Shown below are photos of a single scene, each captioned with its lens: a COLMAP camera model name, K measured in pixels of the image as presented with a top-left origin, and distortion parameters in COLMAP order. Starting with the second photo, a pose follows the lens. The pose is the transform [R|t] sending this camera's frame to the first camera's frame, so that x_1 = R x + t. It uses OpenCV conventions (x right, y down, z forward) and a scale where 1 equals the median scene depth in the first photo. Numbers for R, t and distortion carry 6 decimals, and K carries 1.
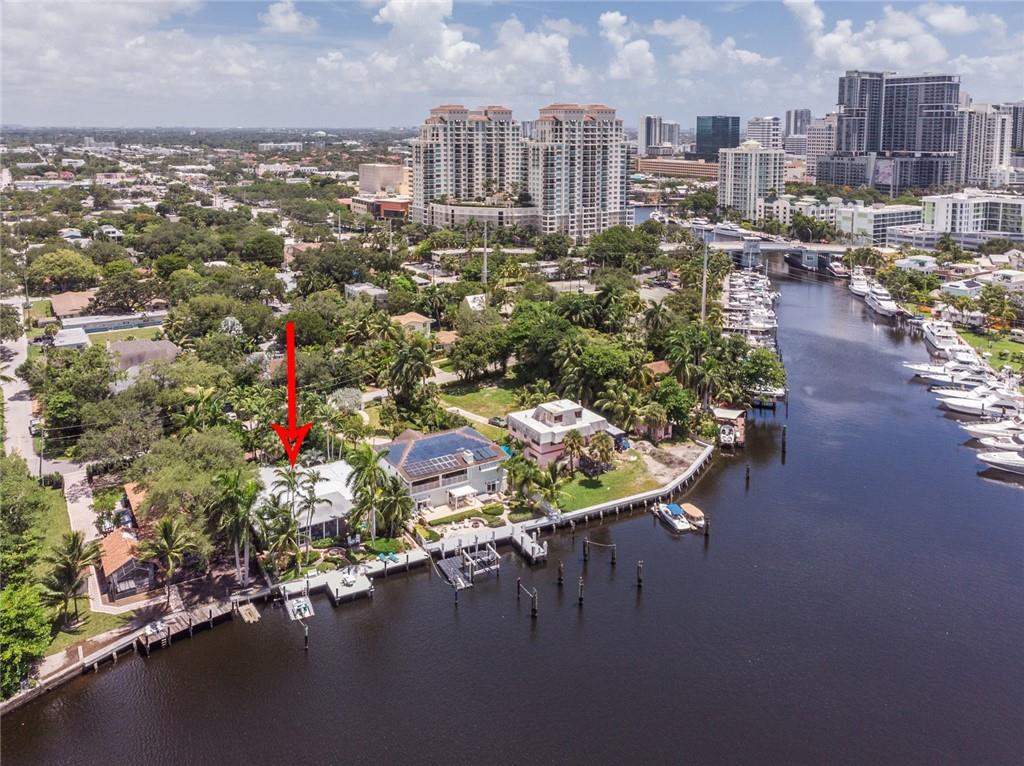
lens RADIAL K [[827.6, 0, 443.3], [0, 827.6, 217.8], [0, 0, 1]] dist [0.011080, -0.015612]
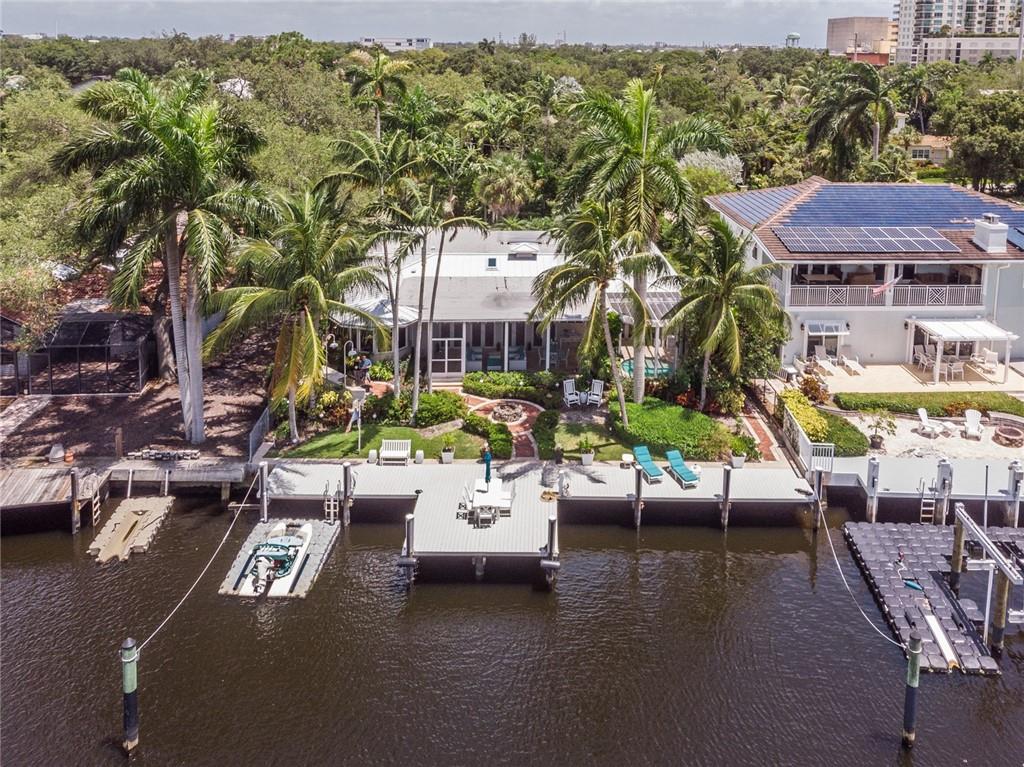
lens RADIAL K [[819.5, 0, 536.0], [0, 819.5, 183.8], [0, 0, 1]] dist [0.002416, 0.005687]
pose [[0.896097, 0.076554, -0.437207, 0.008590], [-0.062486, 0.996962, 0.046494, 0.236508], [0.439438, -0.014344, 0.898158, 0.568882]]
